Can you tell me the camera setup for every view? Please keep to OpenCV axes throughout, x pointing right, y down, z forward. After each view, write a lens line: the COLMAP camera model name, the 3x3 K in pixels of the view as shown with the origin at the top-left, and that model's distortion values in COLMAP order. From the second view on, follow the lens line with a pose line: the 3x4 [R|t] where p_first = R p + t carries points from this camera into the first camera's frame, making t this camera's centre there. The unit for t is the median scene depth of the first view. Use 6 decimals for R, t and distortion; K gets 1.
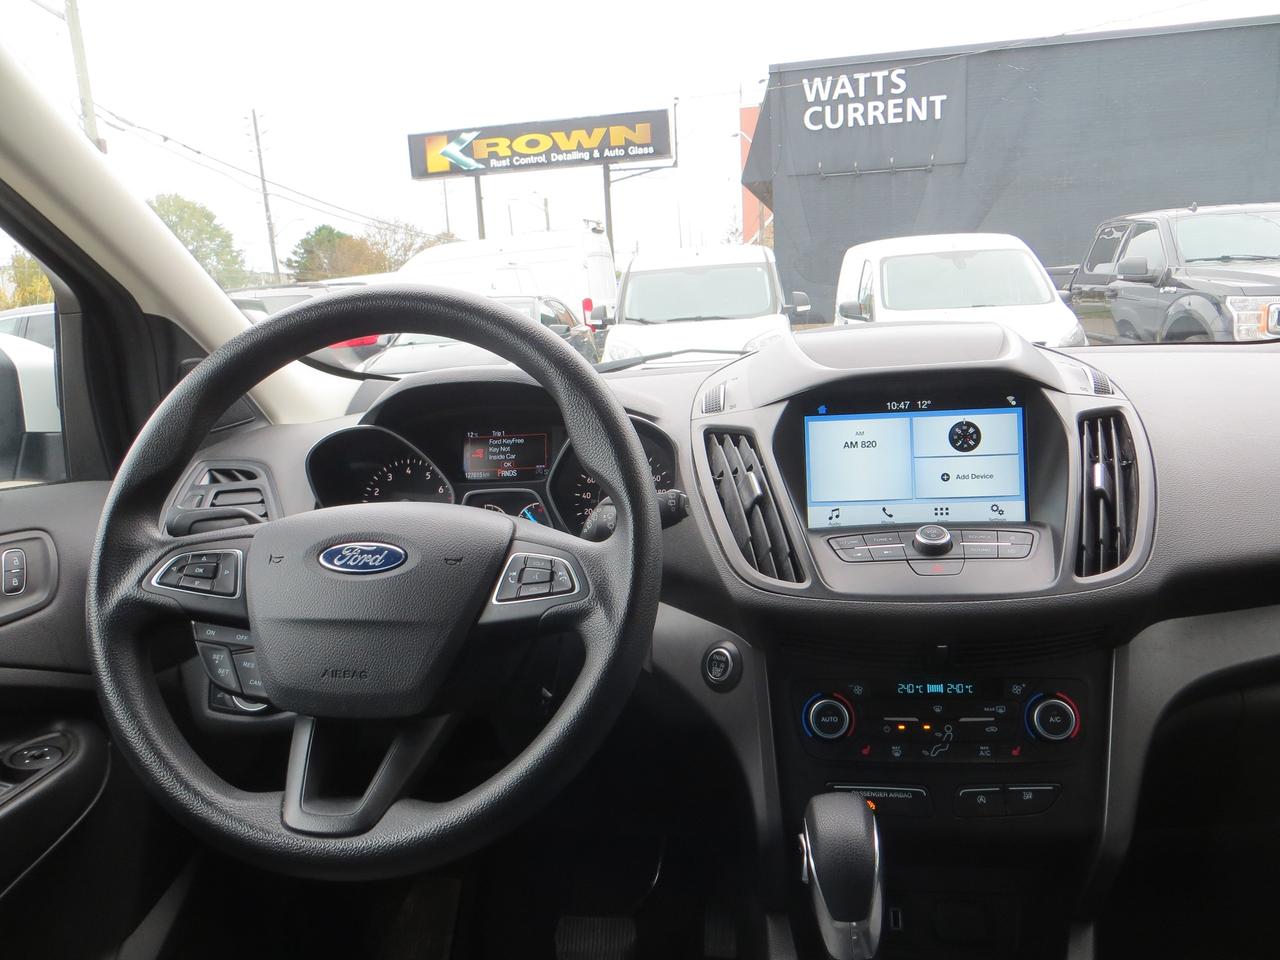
lens RADIAL K [[964.7, 0, 640.0], [0, 964.7, 480.0], [0, 0, 1]] dist [-0.026120, 0.015467]
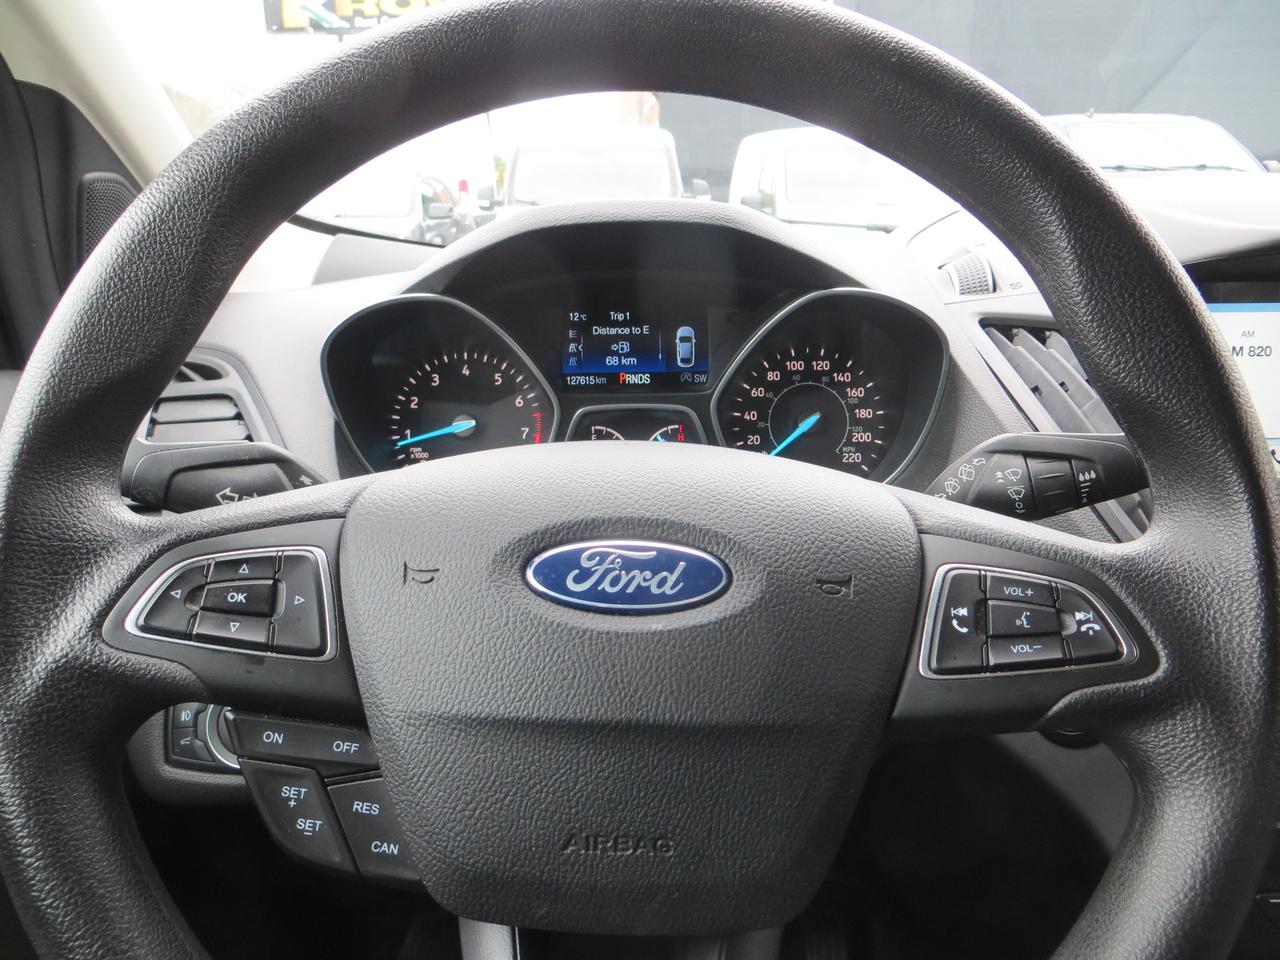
lens RADIAL K [[964.7, 0, 640.0], [0, 964.7, 480.0], [0, 0, 1]] dist [-0.026120, 0.015467]
pose [[0.989963, 0.008326, 0.141082, -0.013385], [-0.023477, 0.994081, 0.106070, -0.000488], [-0.139364, -0.108318, 0.984299, 0.021429]]
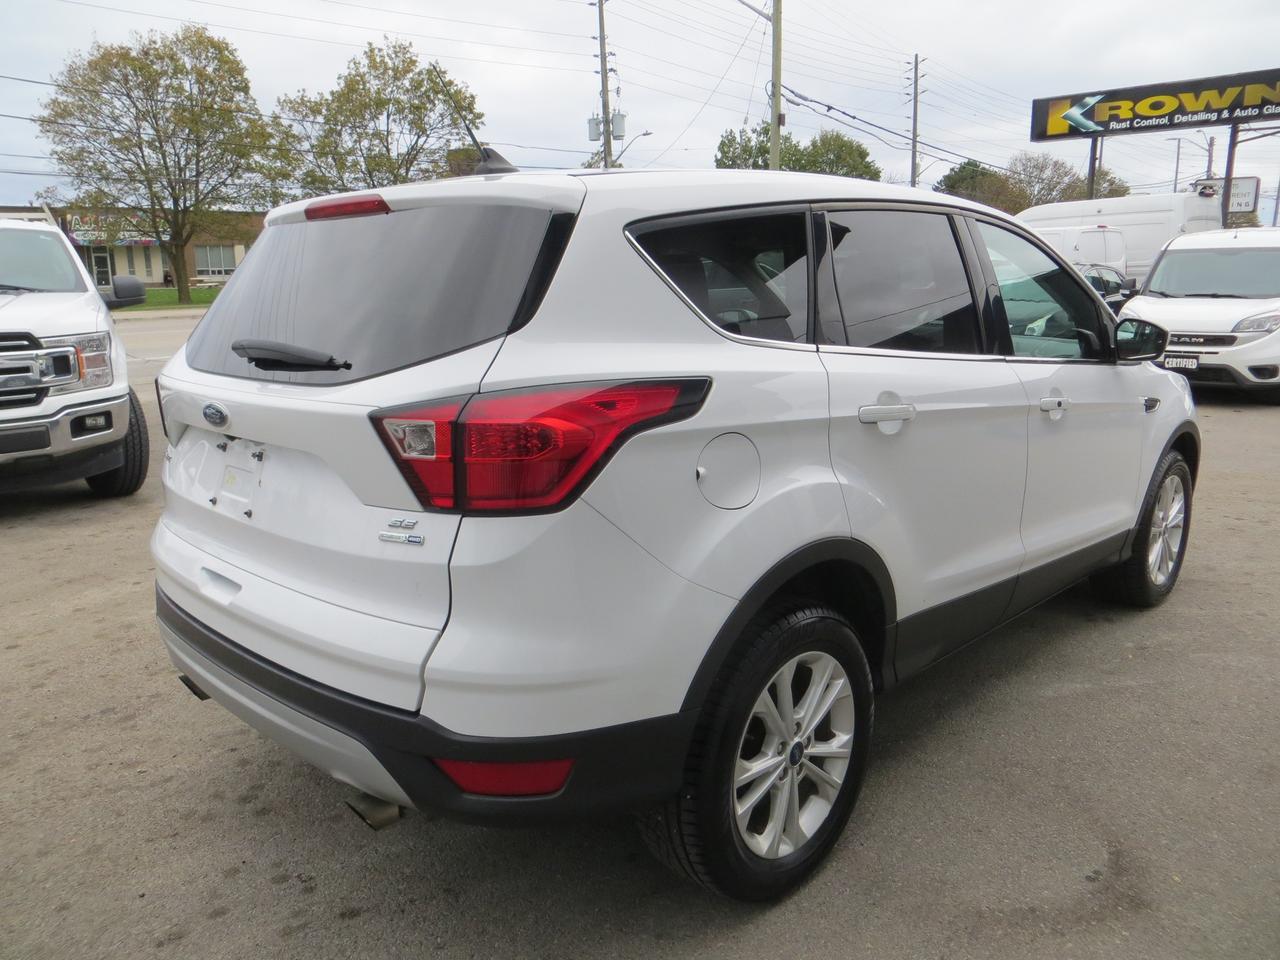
lens RADIAL K [[964.7, 0, 640.0], [0, 964.7, 480.0], [0, 0, 1]] dist [-0.026120, 0.015467]
pose [[0.809373, 0.178197, -0.559608, 0.084995], [-0.141044, 0.983948, 0.109326, 0.010810], [0.570107, -0.009556, 0.821515, -0.161029]]
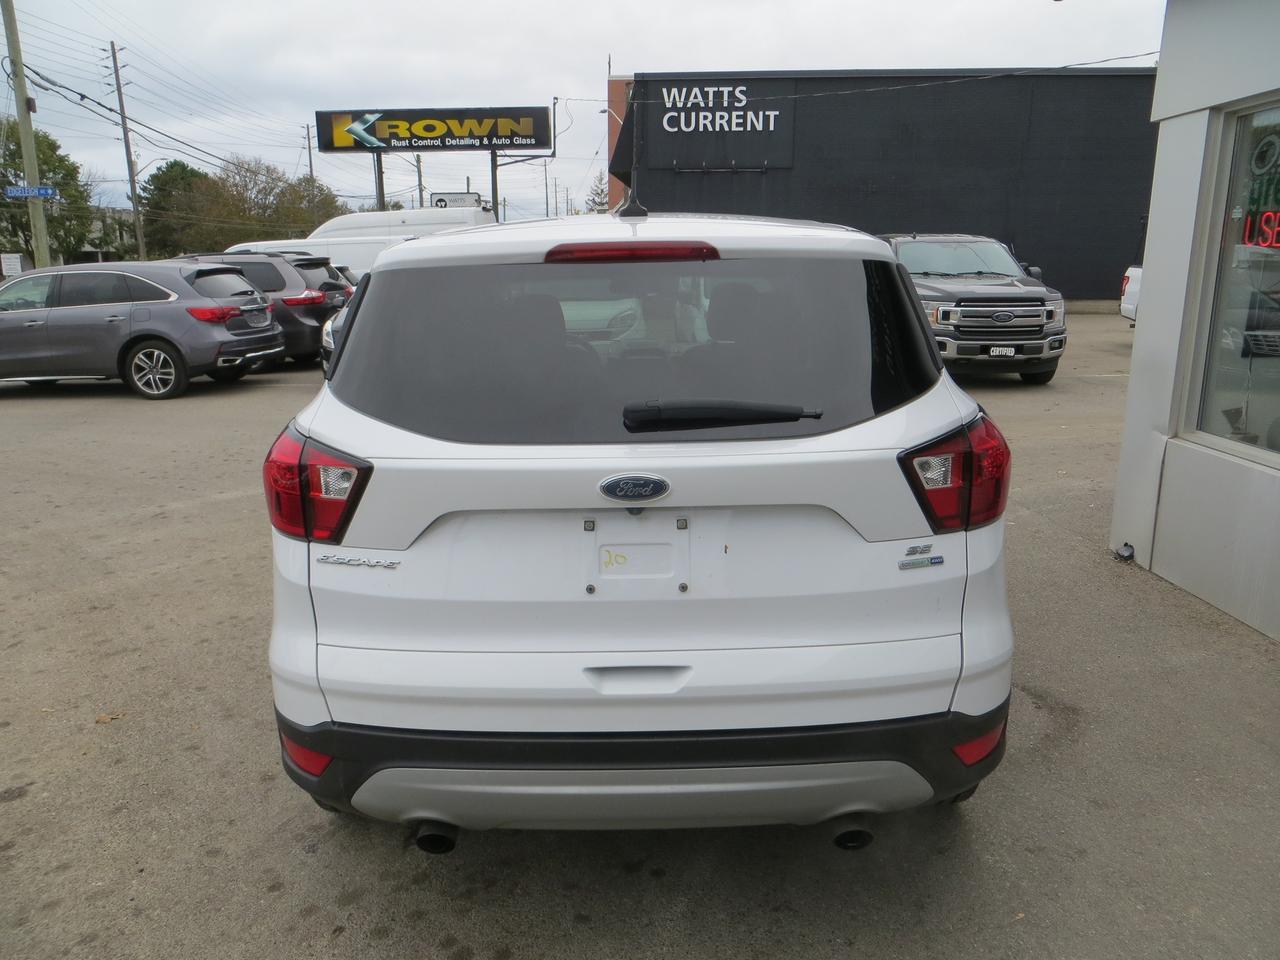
lens RADIAL K [[964.7, 0, 640.0], [0, 964.7, 480.0], [0, 0, 1]] dist [-0.026120, 0.015467]
pose [[0.989185, 0.016763, 0.145710, -0.022972], [-0.023124, 0.998847, 0.042072, 0.016901], [-0.144837, -0.044986, 0.988432, -0.193060]]
